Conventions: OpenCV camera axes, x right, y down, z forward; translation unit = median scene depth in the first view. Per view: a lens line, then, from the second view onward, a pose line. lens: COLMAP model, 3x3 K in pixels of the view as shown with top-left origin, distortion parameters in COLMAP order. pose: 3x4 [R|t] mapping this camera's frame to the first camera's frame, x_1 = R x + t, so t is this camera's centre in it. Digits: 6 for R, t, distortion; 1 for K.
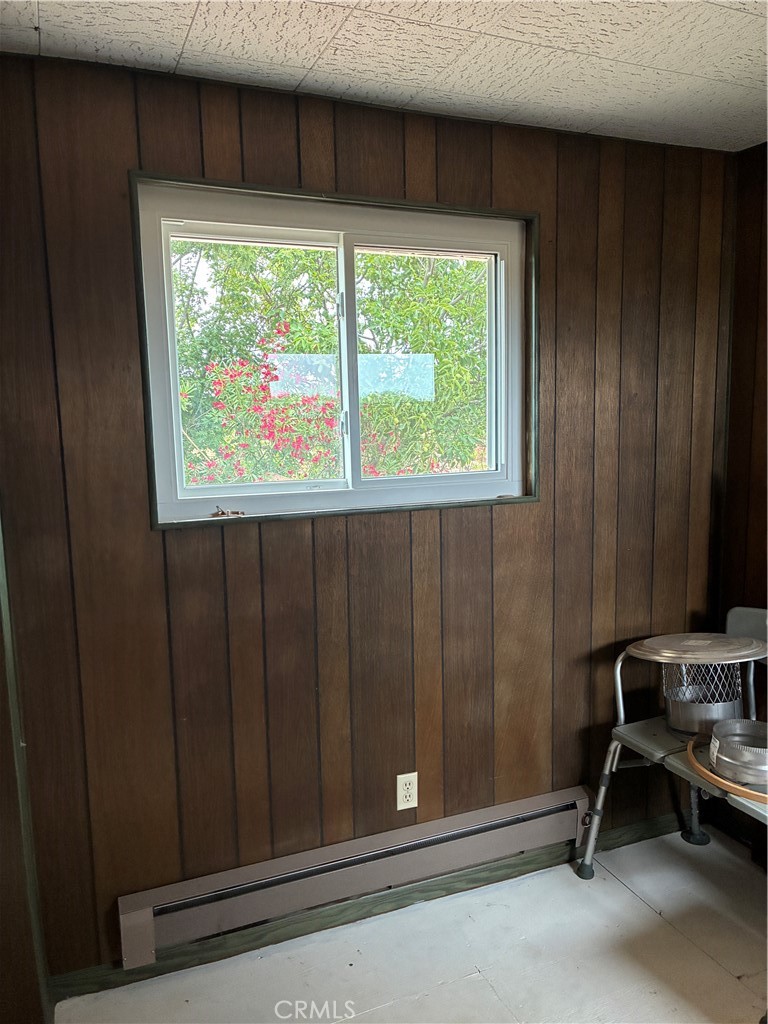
lens RADIAL K [[775.4, 0, 377.7], [0, 775.4, 527.8], [0, 0, 1]] dist [0.045054, -0.058695]
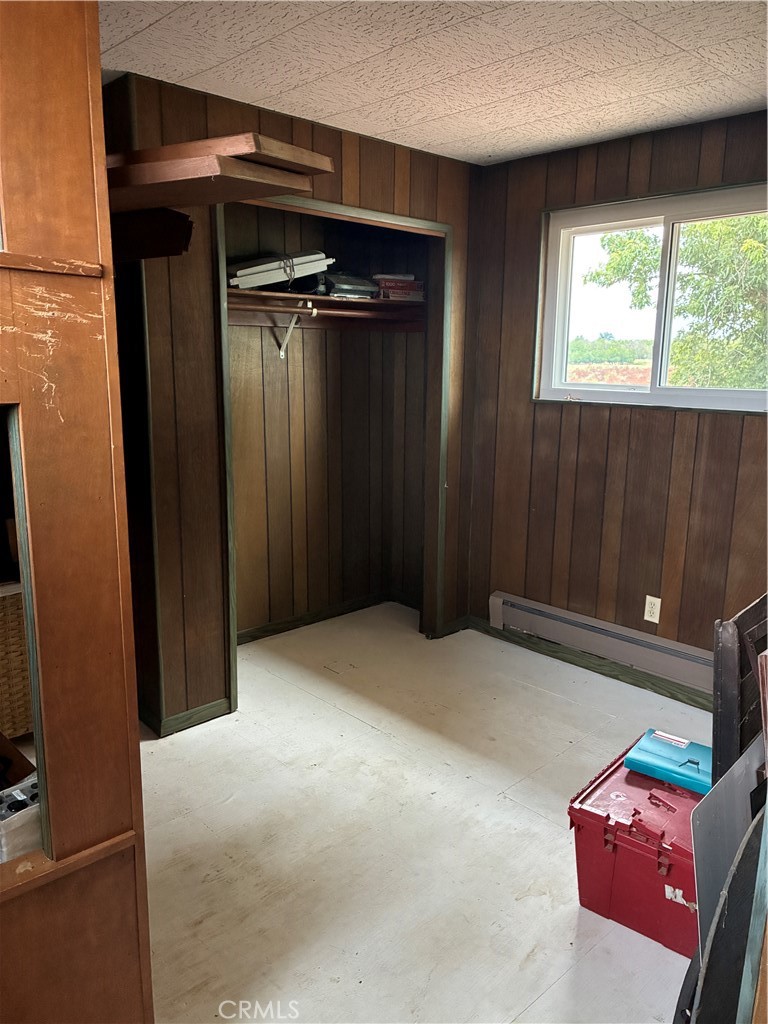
lens RADIAL K [[775.4, 0, 384.4], [0, 775.4, 513.0], [0, 0, 1]] dist [0.045054, -0.058695]
pose [[0.351911, 0.211749, -0.911768, 1.206860], [-0.150411, 0.974211, 0.168197, 0.000239], [0.923870, 0.077949, 0.374685, -0.002025]]
